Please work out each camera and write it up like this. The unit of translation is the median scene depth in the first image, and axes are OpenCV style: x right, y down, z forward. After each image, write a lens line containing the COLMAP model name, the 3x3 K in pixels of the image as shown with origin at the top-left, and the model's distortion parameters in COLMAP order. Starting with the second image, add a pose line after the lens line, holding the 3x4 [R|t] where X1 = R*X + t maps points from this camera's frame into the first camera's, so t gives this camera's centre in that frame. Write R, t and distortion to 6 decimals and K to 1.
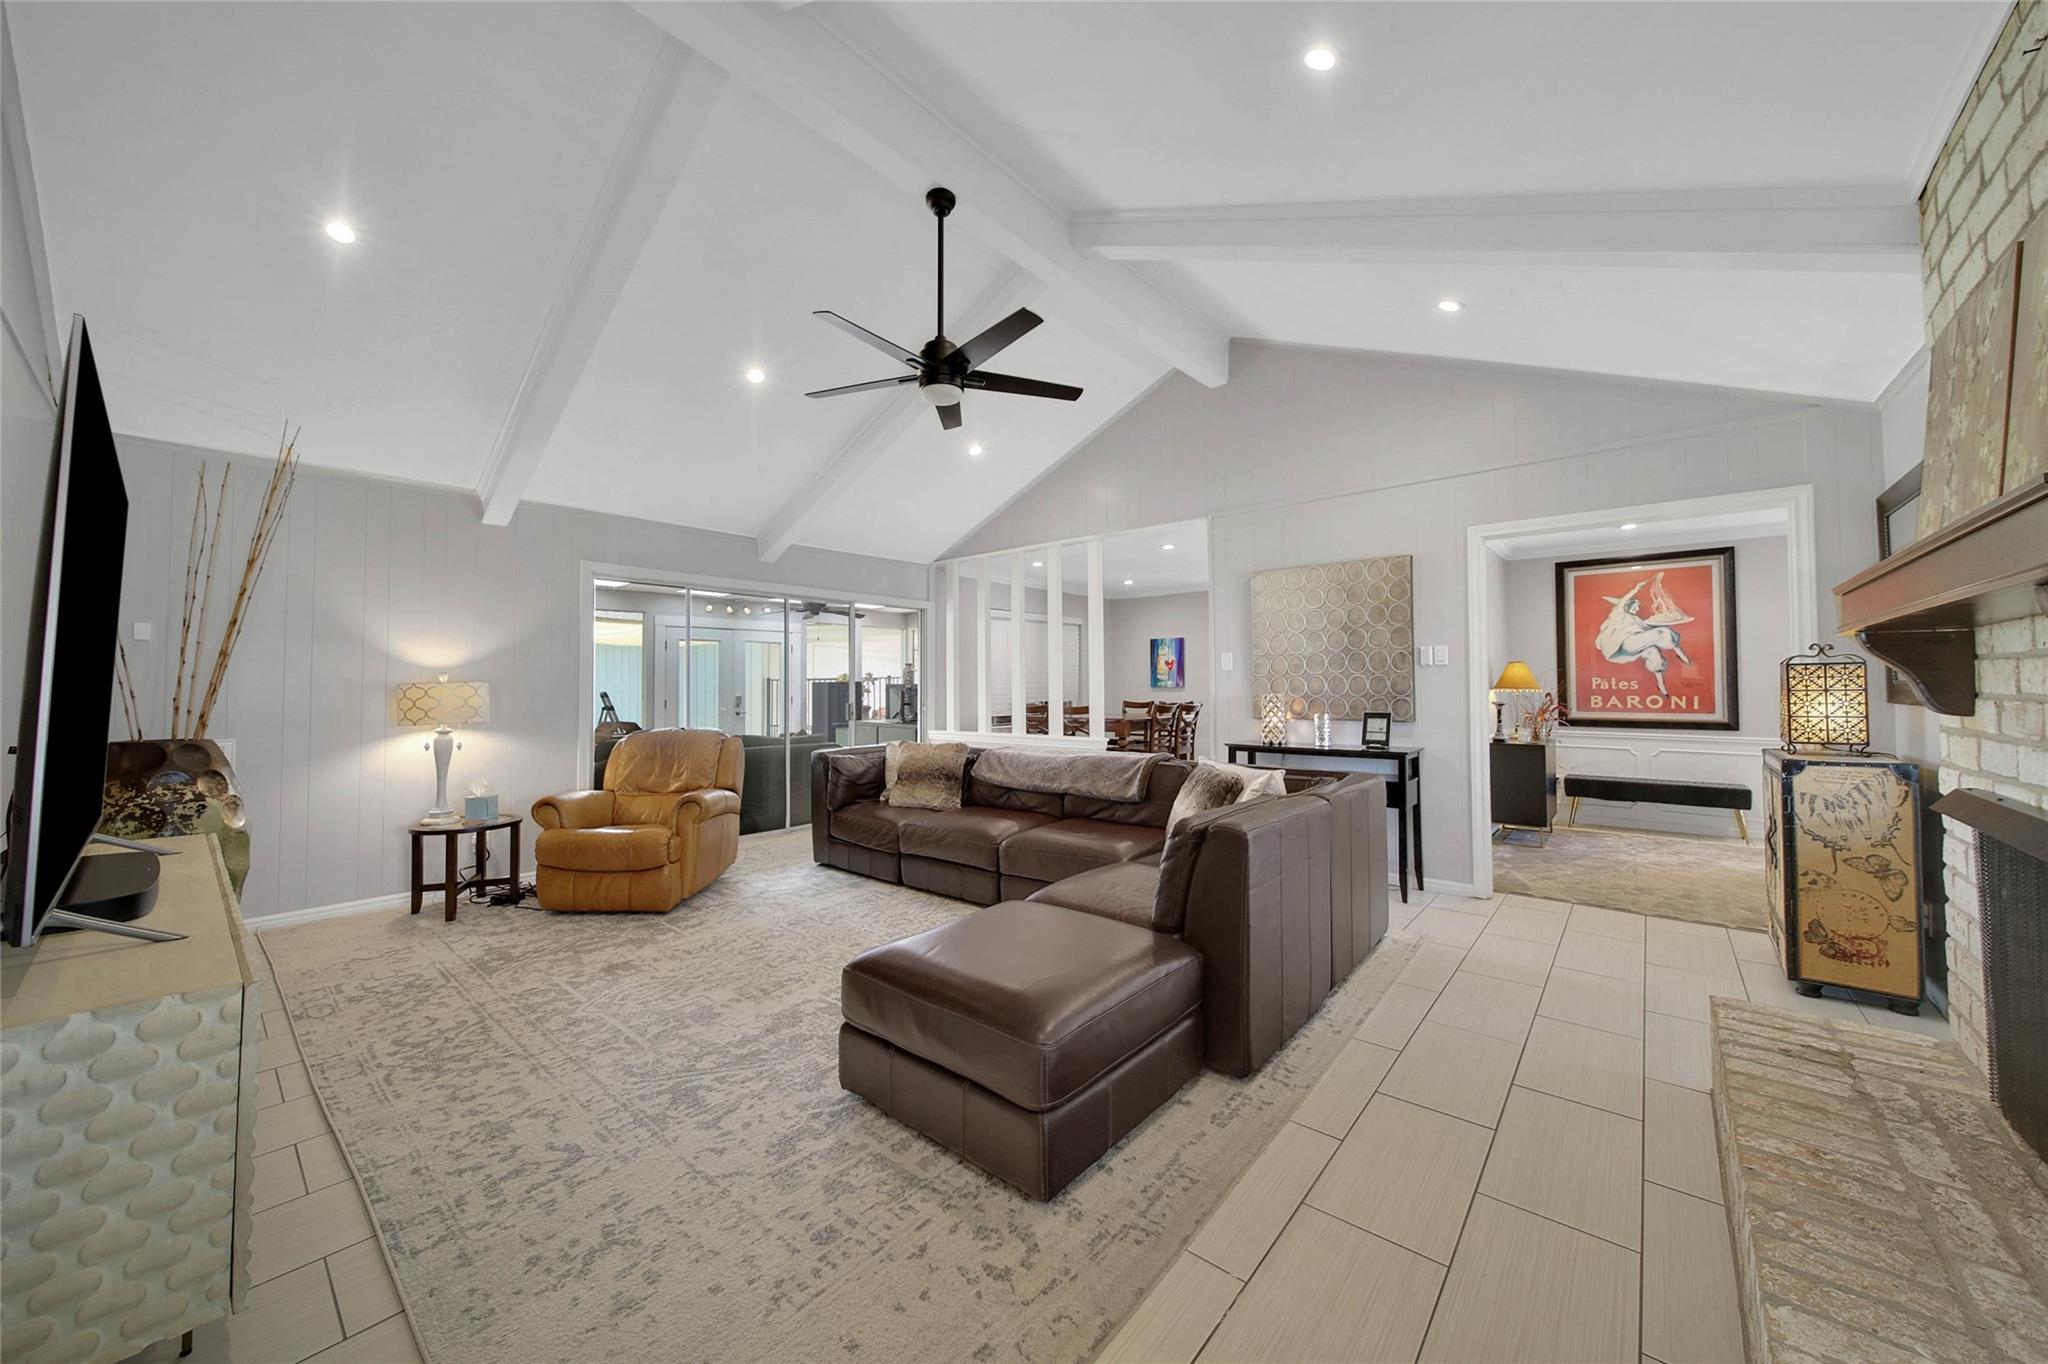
lens RADIAL K [[733.7, 0, 1019.4], [0, 733.7, 664.6], [0, 0, 1]] dist [-0.002707, -0.000123]
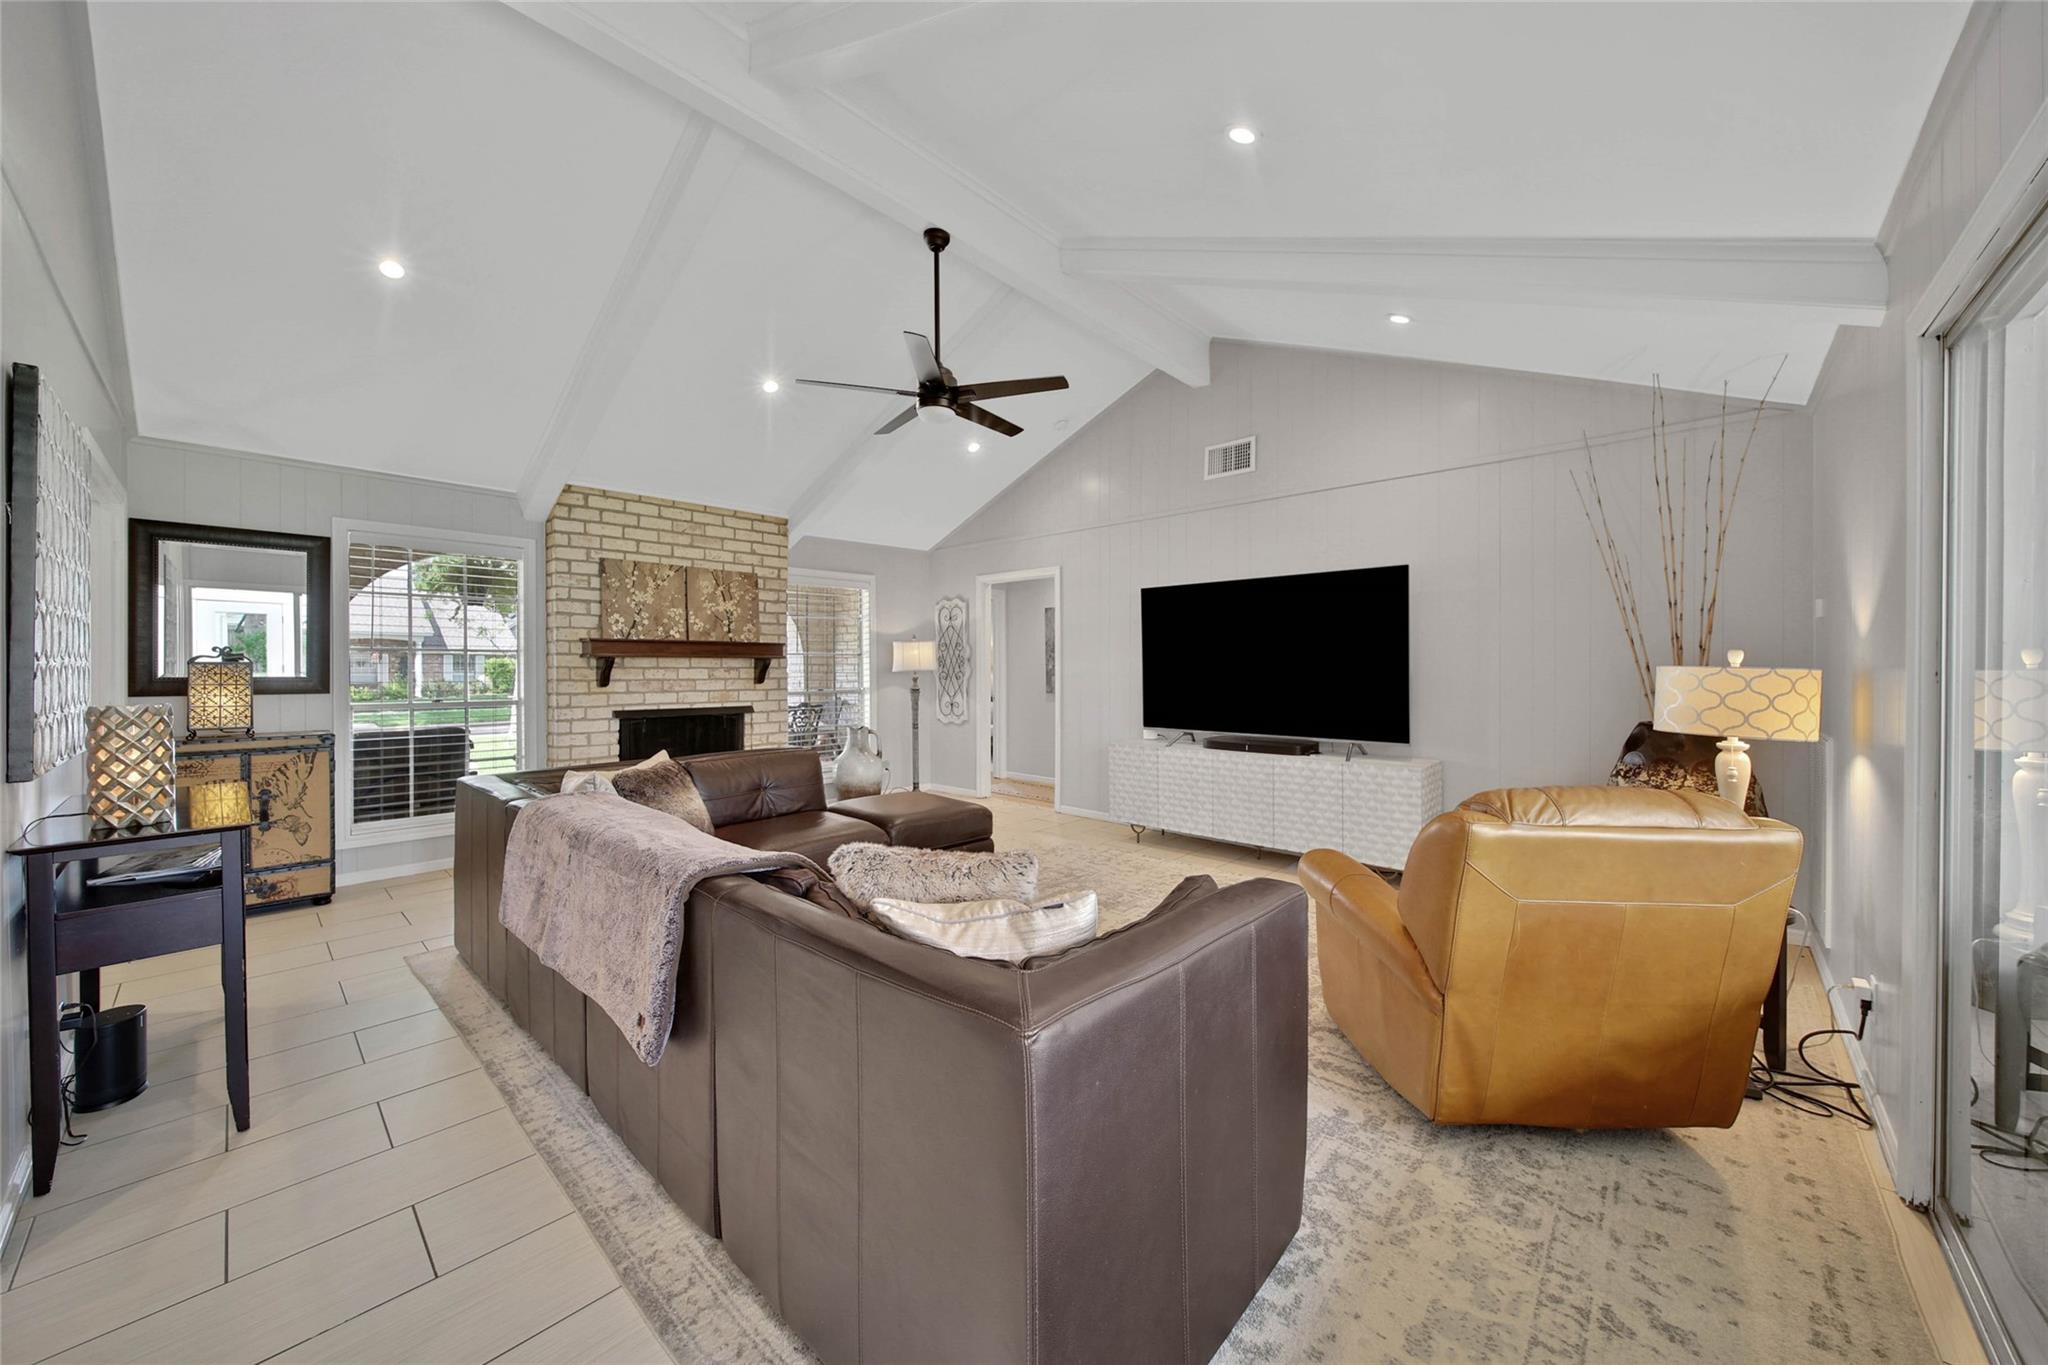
lens RADIAL K [[733.7, 0, 1029.9], [0, 733.7, 674.3], [0, 0, 1]] dist [-0.002707, -0.000123]
pose [[-0.999706, 0.007663, 0.023016, -0.267030], [0.007120, 0.999697, -0.023556, 0.052223], [-0.023189, -0.023385, -0.999458, 2.050143]]
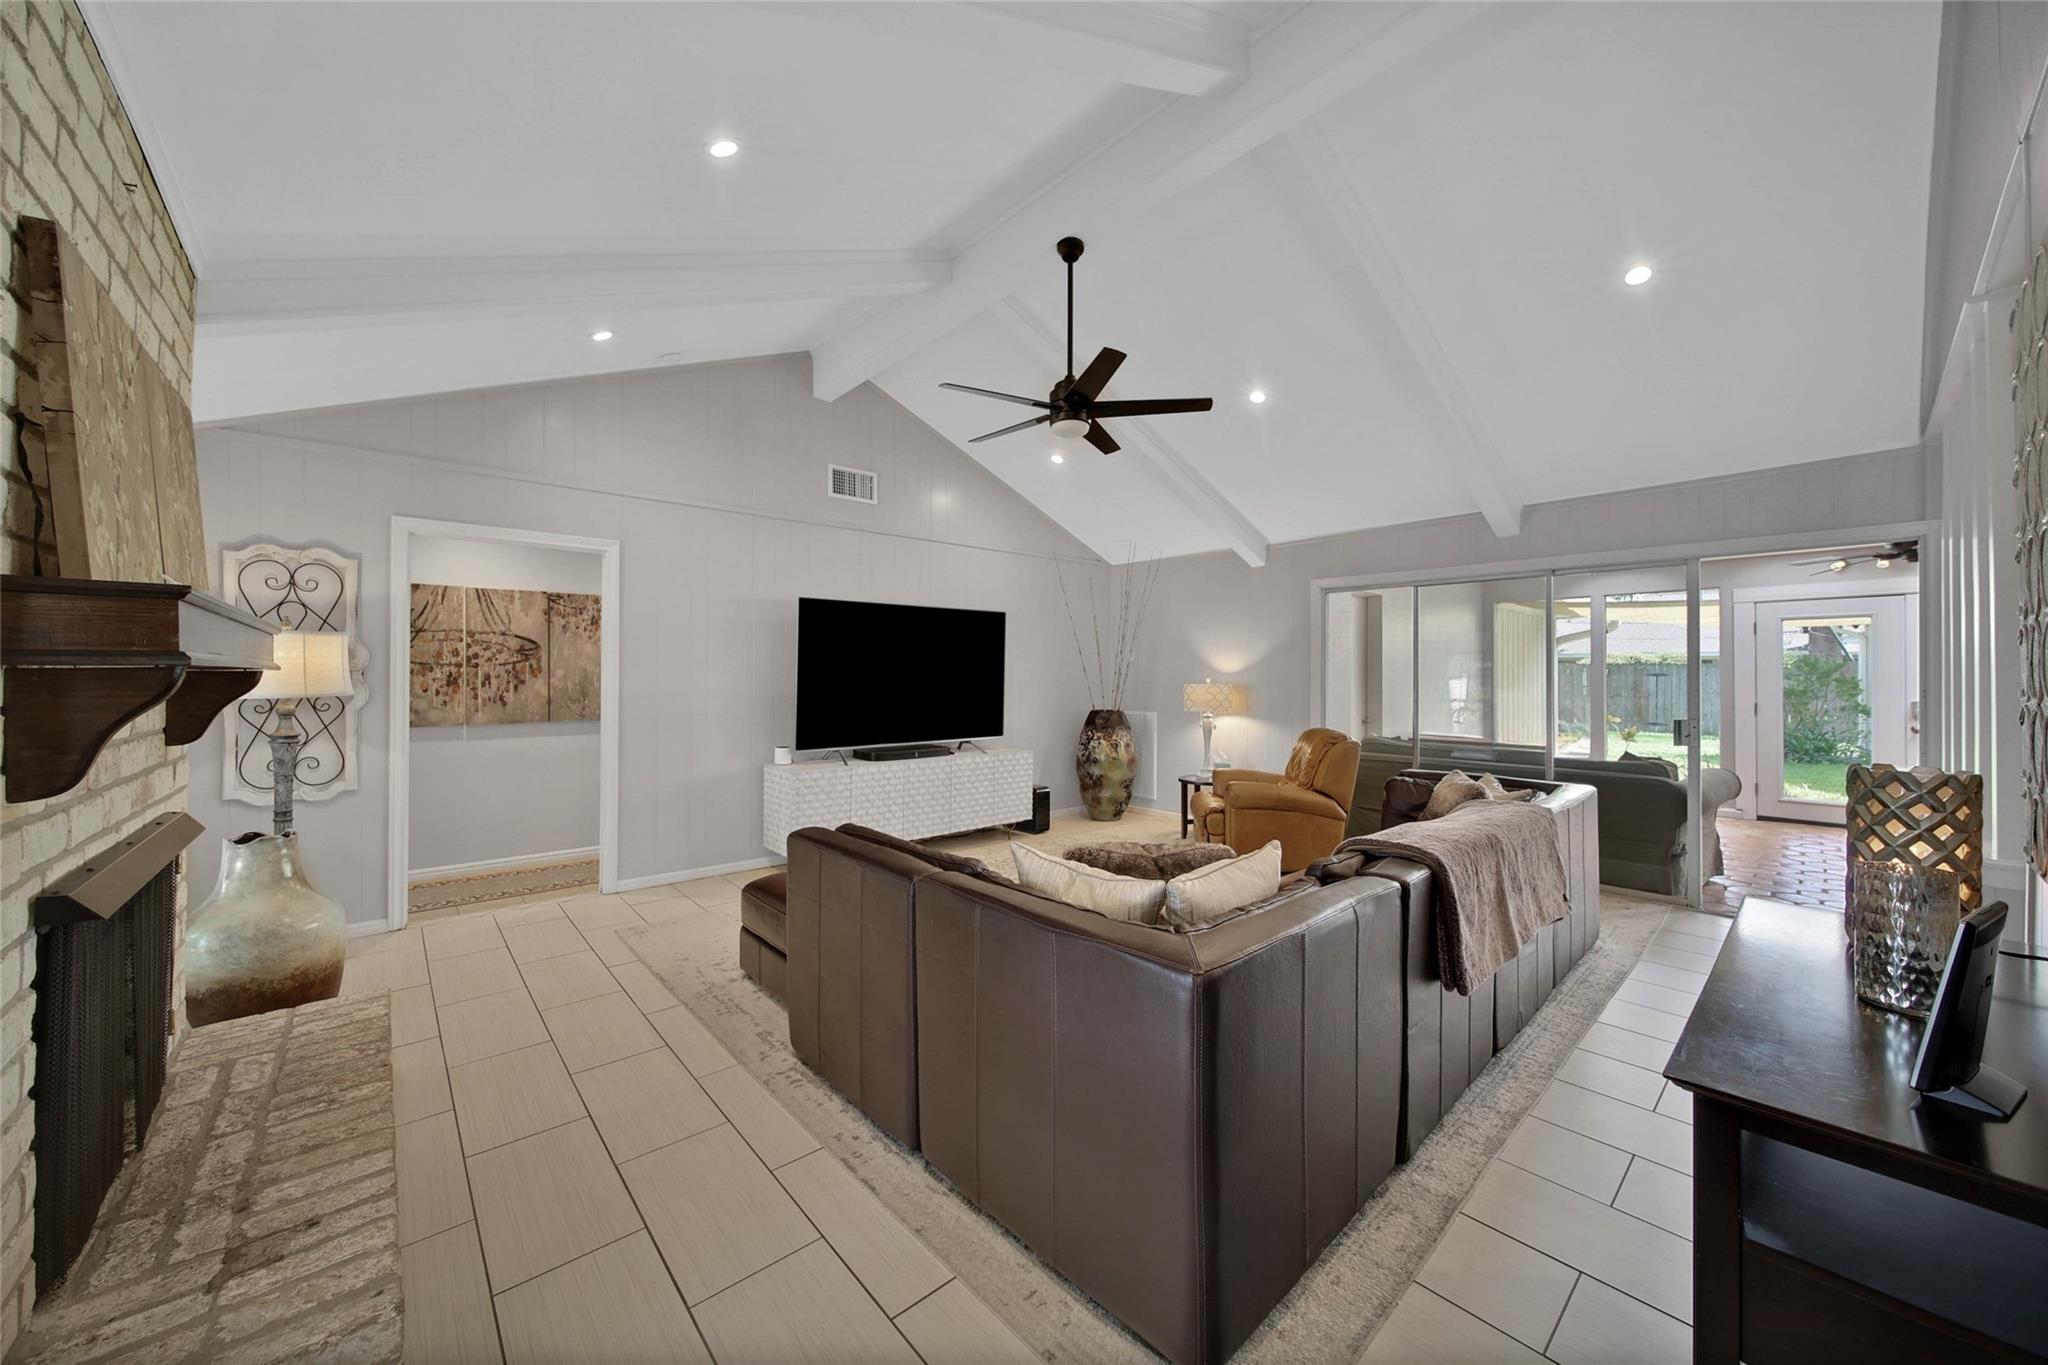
lens RADIAL K [[733.7, 0, 1021.4], [0, 733.7, 665.2], [0, 0, 1]] dist [-0.002707, -0.000123]
pose [[-0.132015, -0.004696, -0.991237, 0.957814], [0.030820, 0.999486, -0.008839, -0.012360], [0.990768, -0.031717, -0.131802, 1.037406]]
